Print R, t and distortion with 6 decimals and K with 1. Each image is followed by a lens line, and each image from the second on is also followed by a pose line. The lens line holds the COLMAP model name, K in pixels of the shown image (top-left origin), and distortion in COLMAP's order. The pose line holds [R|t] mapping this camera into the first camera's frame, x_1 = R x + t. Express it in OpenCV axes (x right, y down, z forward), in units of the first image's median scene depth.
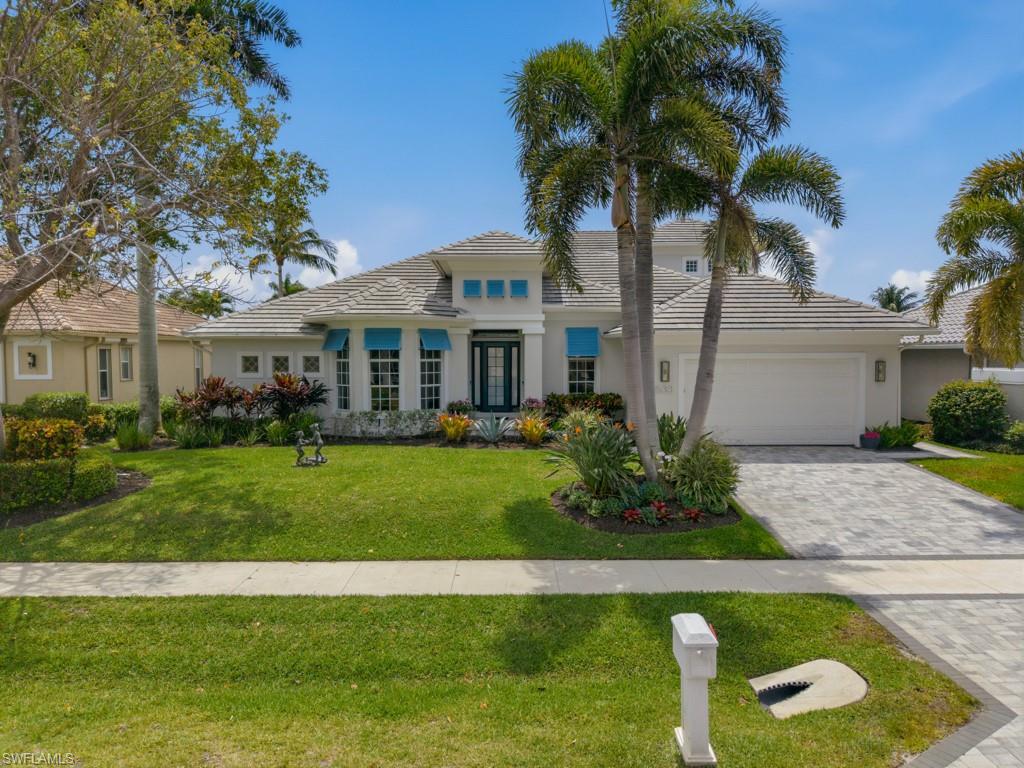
lens RADIAL K [[695.4, 0, 512.0], [0, 695.4, 384.0], [0, 0, 1]] dist [0.027841, -0.027458]
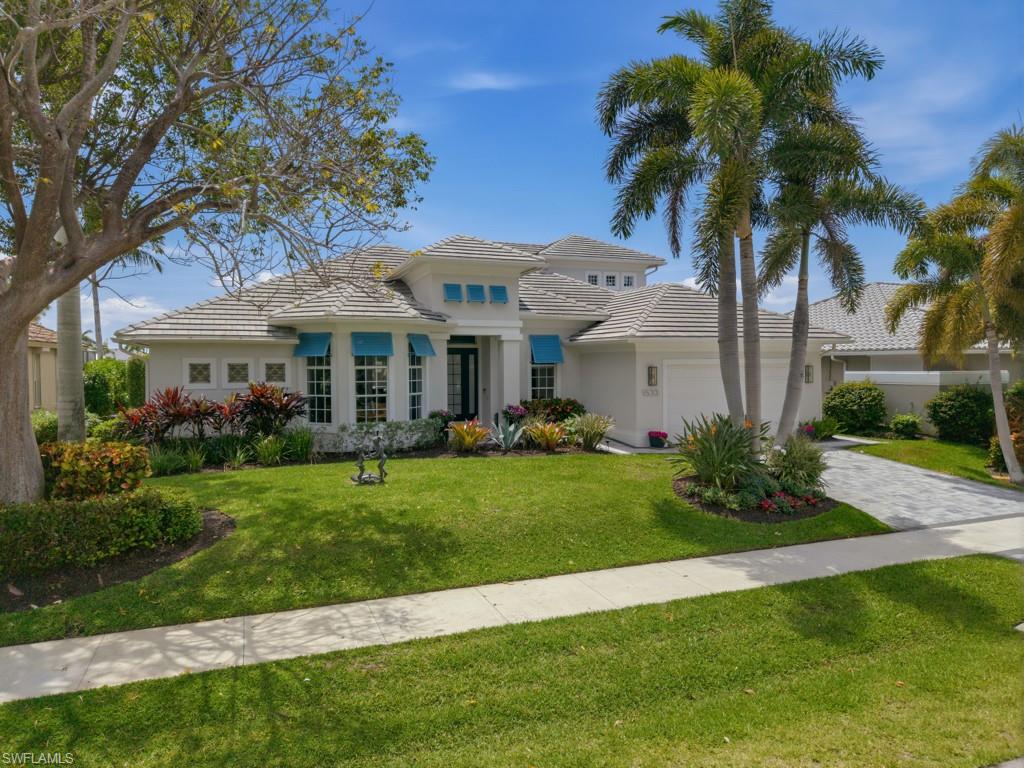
lens RADIAL K [[695.4, 0, 512.0], [0, 695.4, 384.0], [0, 0, 1]] dist [0.027841, -0.027458]
pose [[0.932271, -0.013566, 0.361507, -0.445175], [0.020083, 0.999696, -0.014275, 0.006062], [-0.361204, 0.020568, 0.932260, 0.101940]]
